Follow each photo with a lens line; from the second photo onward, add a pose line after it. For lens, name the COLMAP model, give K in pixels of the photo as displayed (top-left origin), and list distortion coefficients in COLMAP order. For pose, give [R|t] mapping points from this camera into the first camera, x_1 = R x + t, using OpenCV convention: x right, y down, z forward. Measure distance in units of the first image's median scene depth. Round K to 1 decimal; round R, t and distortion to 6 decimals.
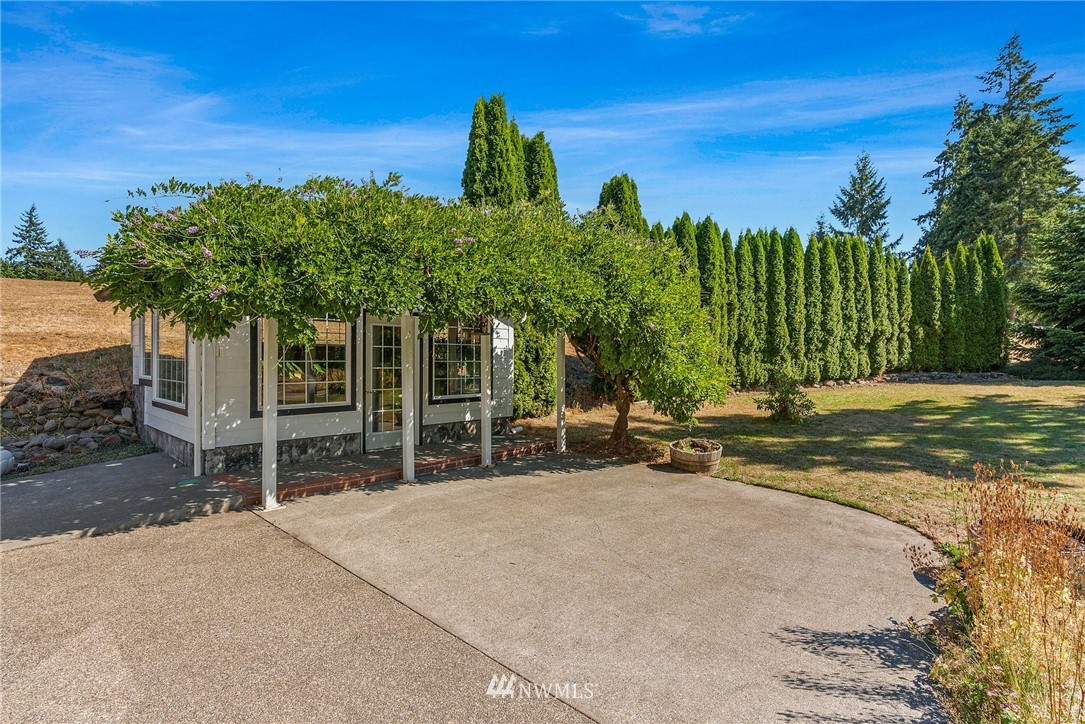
lens RADIAL K [[531.6, 0, 547.5], [0, 531.6, 364.5], [0, 0, 1]] dist [0.004761, 0.001111]
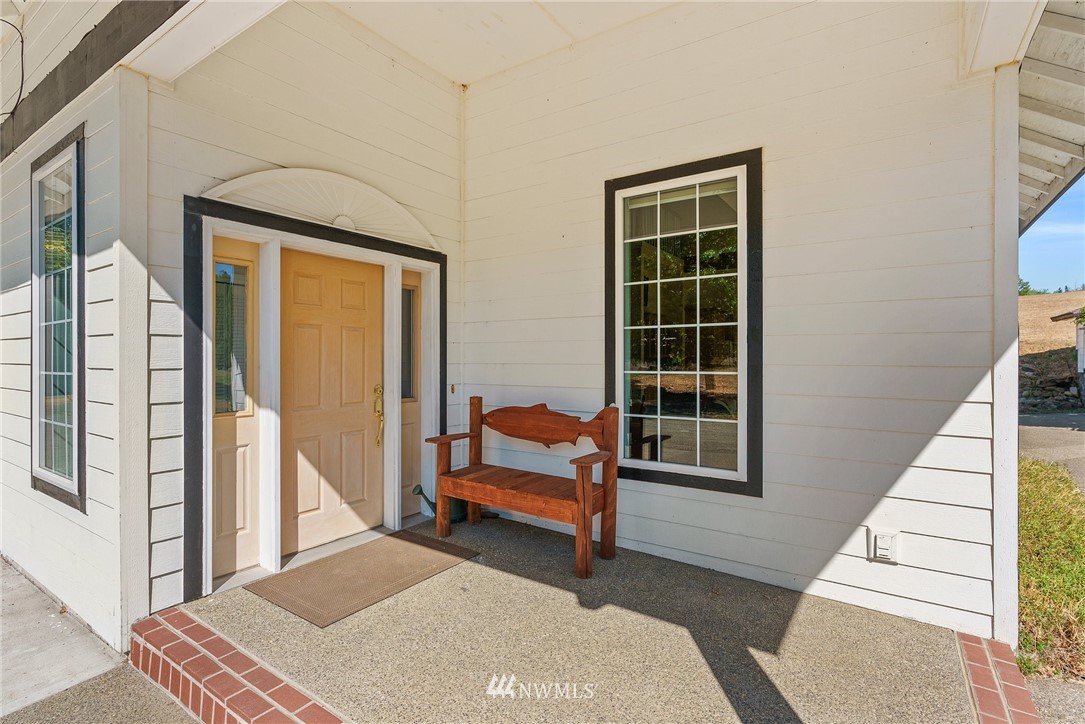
lens RADIAL K [[531.6, 0, 541.4], [0, 531.6, 359.1], [0, 0, 1]] dist [0.004761, 0.001111]
pose [[0.166458, -0.001947, -0.986047, 0.539594], [-0.006094, 0.999977, -0.003004, 0.011940], [0.986030, 0.006509, 0.166443, -0.859827]]
